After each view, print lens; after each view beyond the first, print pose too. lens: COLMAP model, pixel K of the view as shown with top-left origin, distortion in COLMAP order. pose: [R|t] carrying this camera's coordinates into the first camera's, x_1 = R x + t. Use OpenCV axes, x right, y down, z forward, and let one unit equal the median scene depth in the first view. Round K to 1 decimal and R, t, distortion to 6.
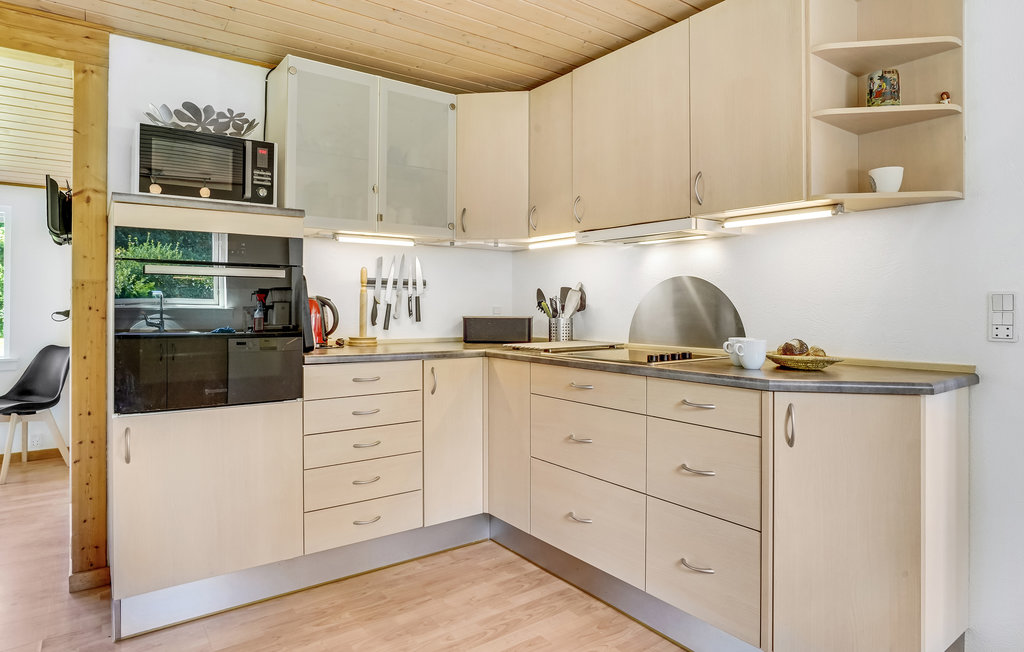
lens RADIAL K [[586.6, 0, 514.2], [0, 586.6, 305.1], [0, 0, 1]] dist [-0.041669, 0.001134]
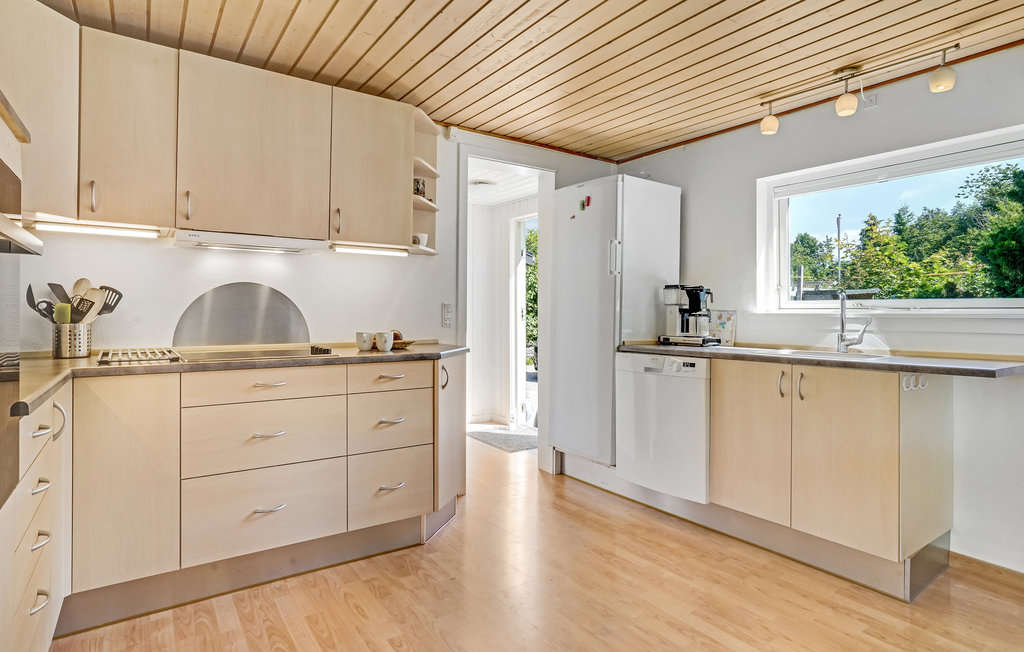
lens RADIAL K [[534.6, 0, 512.0], [0, 534.6, 326.0], [0, 0, 1]] dist [0.003314, 0.000564]
pose [[0.023174, -0.025808, 0.999398, -0.853009], [-0.012726, 0.999578, 0.026107, 0.002455], [-0.999650, -0.013324, 0.022835, 0.556360]]
